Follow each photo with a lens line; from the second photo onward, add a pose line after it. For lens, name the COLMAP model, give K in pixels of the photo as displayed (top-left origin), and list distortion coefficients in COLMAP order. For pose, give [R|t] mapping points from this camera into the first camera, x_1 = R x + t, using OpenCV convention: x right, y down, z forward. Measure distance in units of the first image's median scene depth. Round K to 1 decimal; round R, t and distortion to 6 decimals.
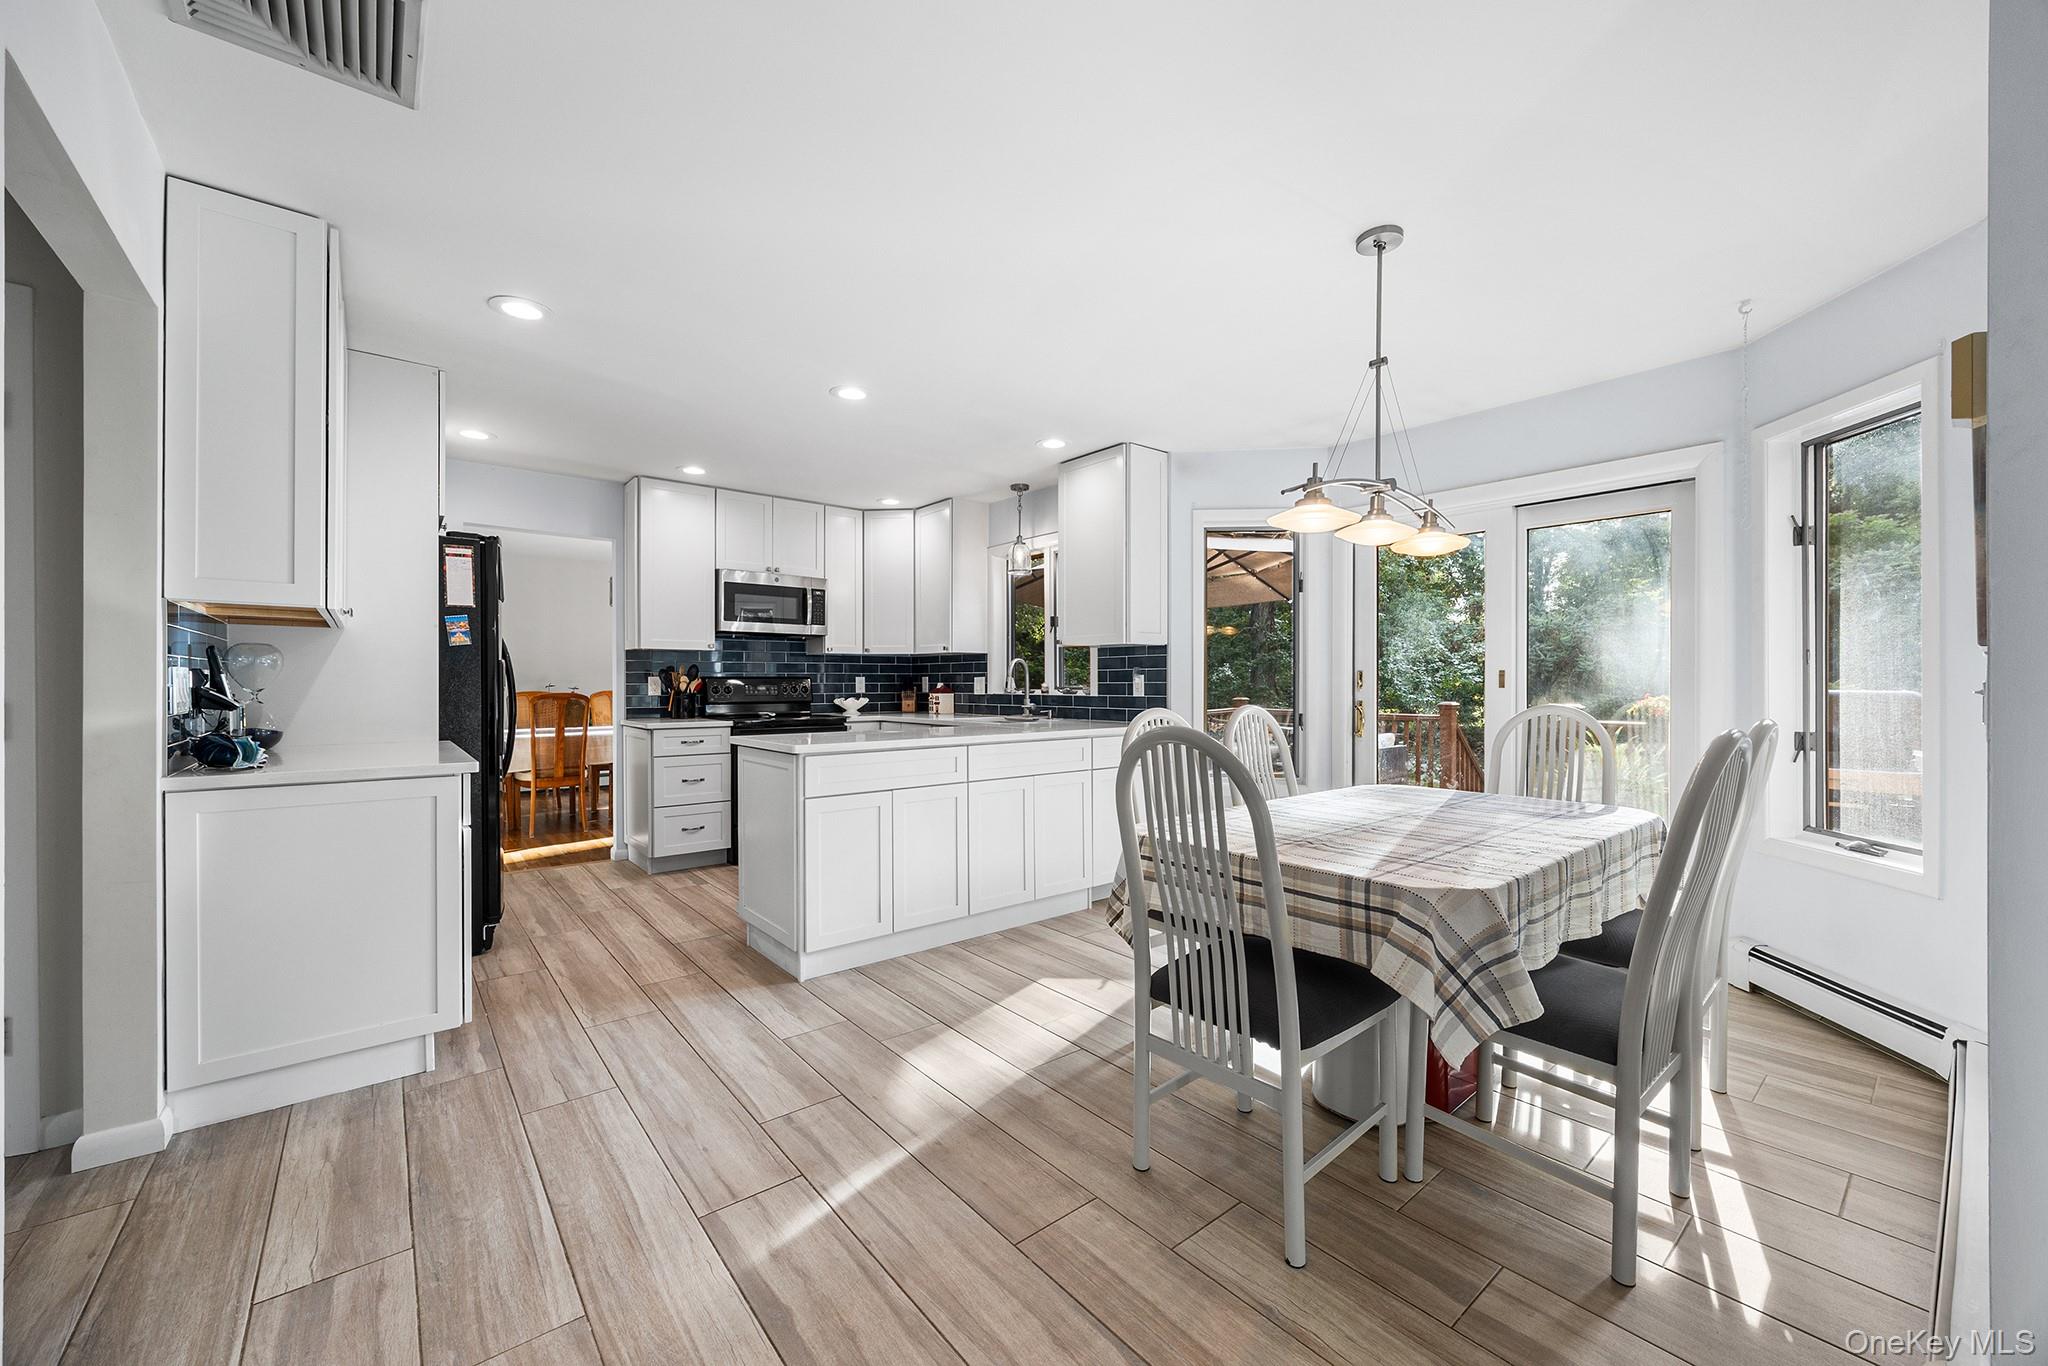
lens RADIAL K [[785.6, 0, 1029.6], [0, 785.6, 690.8], [0, 0, 1]] dist [-0.003156, -0.000056]
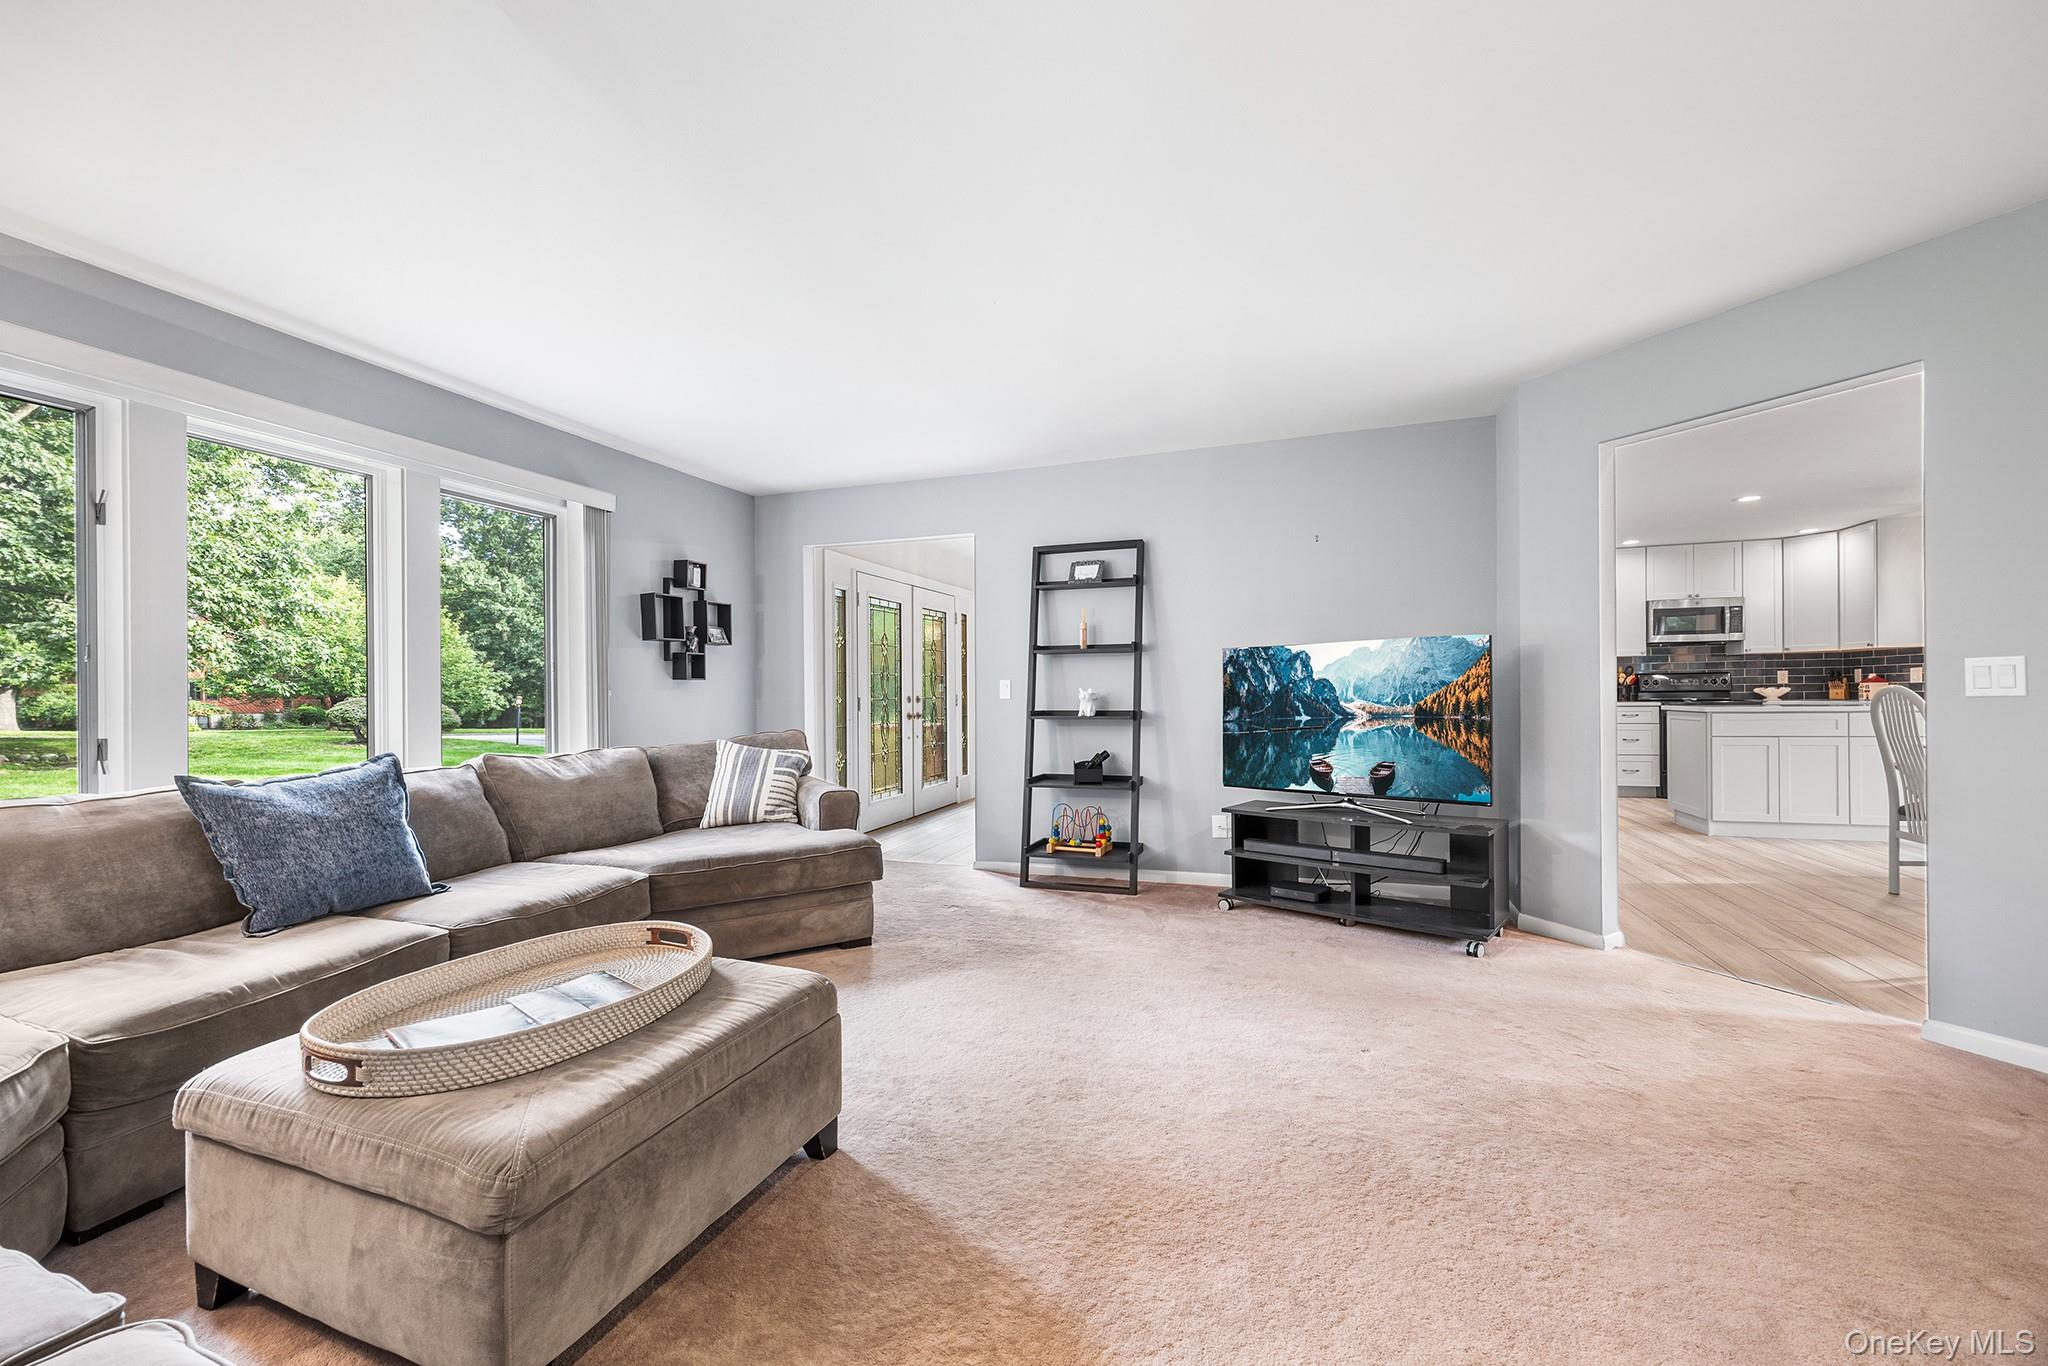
lens RADIAL K [[785.6, 0, 1029.6], [0, 785.6, 690.8], [0, 0, 1]] dist [-0.003156, -0.000056]
pose [[0.520891, -0.007787, -0.853588, 0.282715], [0.005609, 0.999968, -0.005699, 0.018542], [0.853605, -0.001820, 0.520918, -0.843767]]
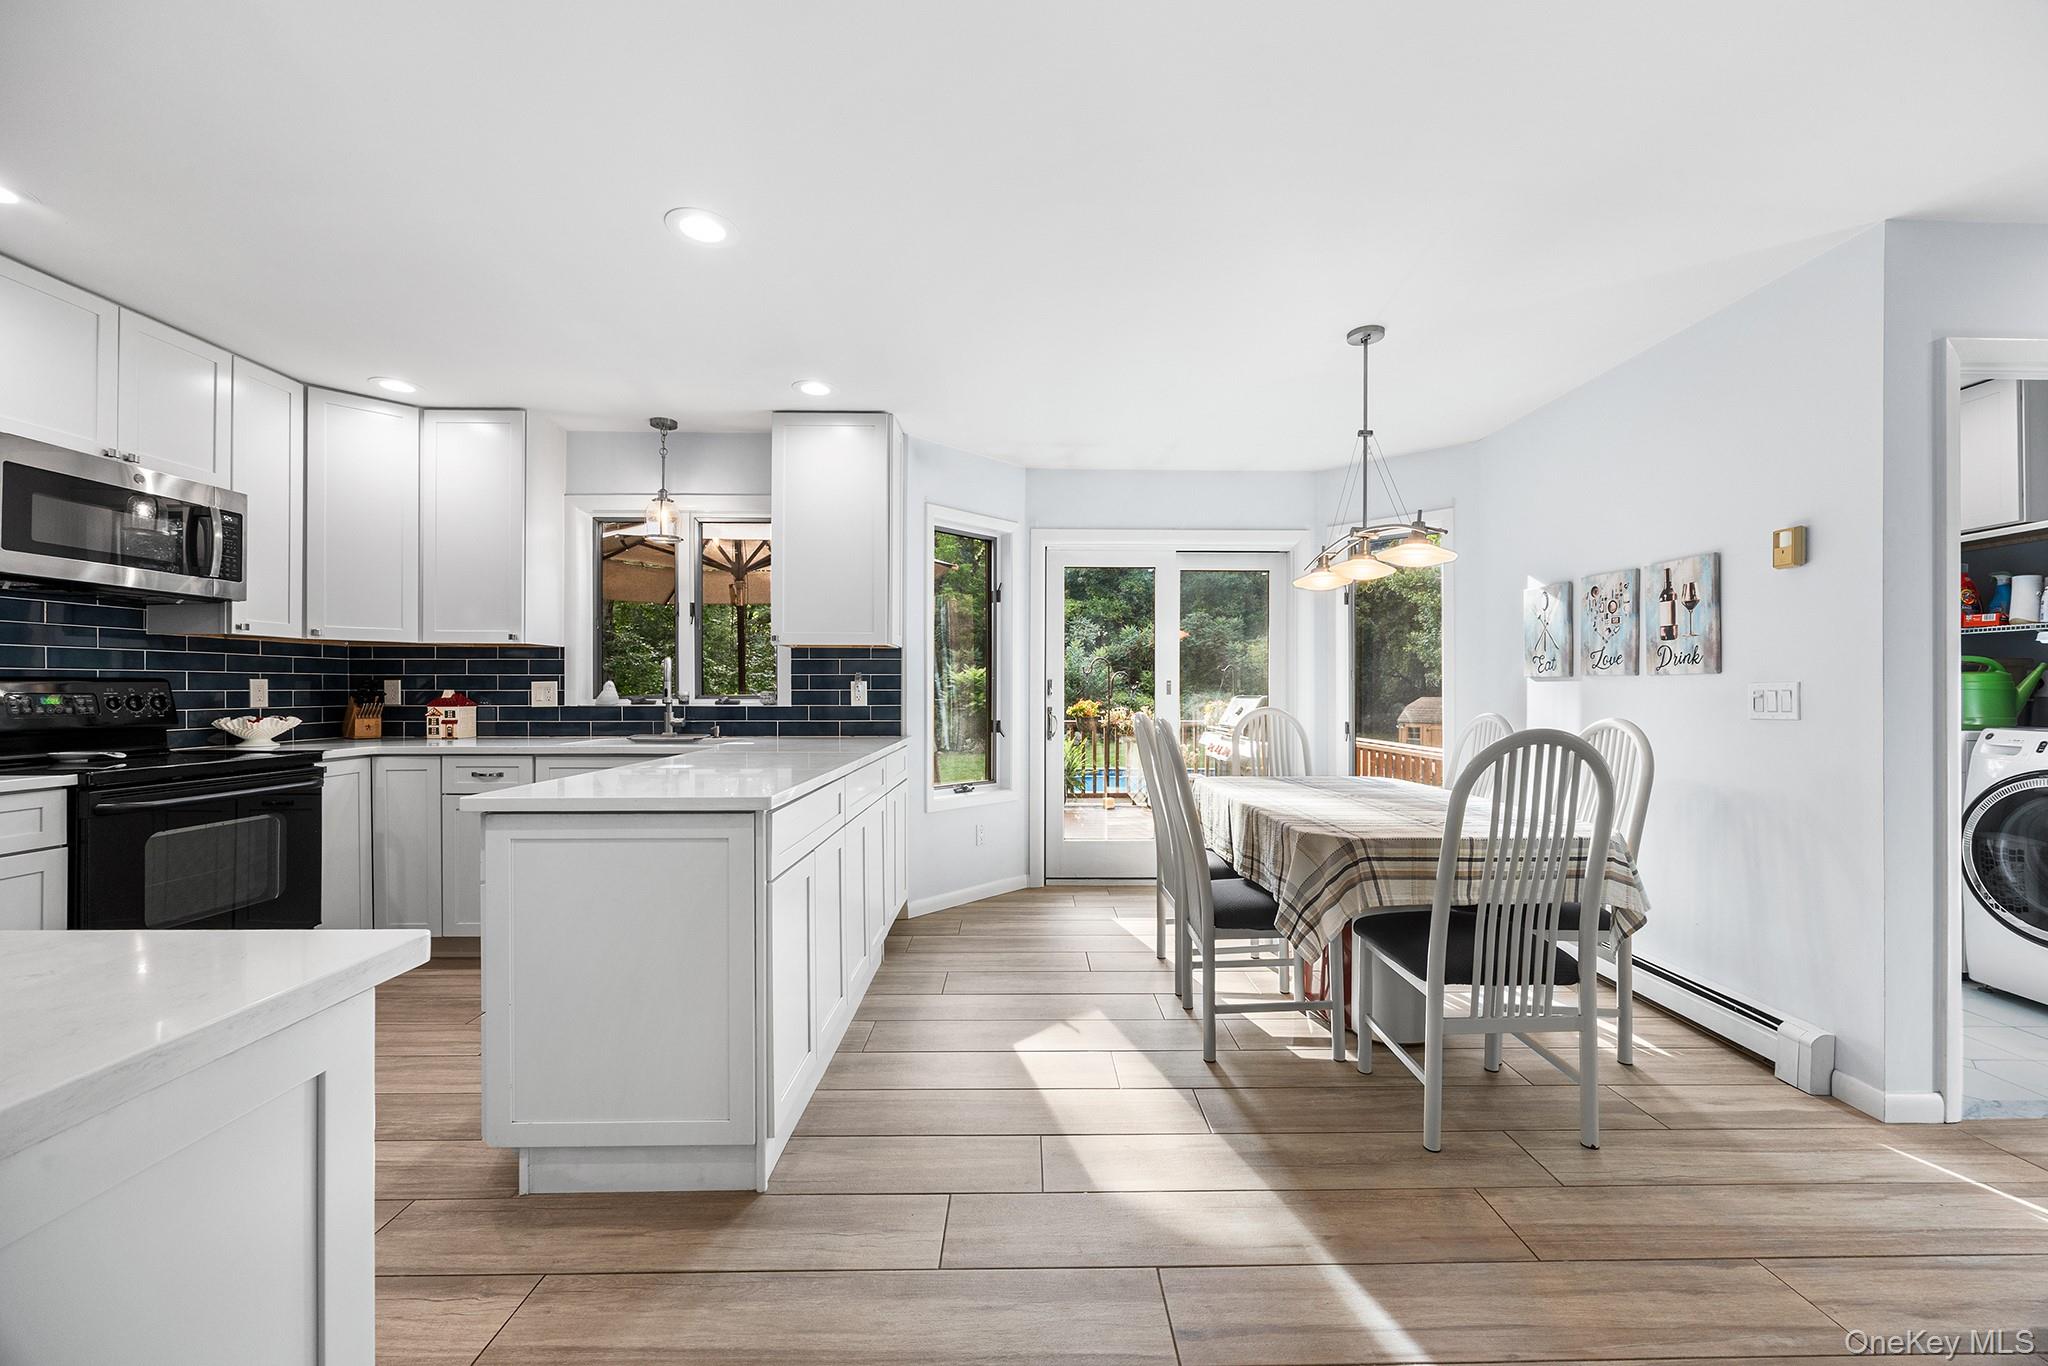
lens RADIAL K [[791.7, 0, 1034.3], [0, 791.7, 690.7], [0, 0, 1]] dist [-0.003118, -0.000289]
pose [[0.627031, 0.000719, 0.778994, -0.392569], [0.006635, 0.999958, -0.006263, -0.002753], [-0.778966, 0.009096, 0.627000, 0.285399]]
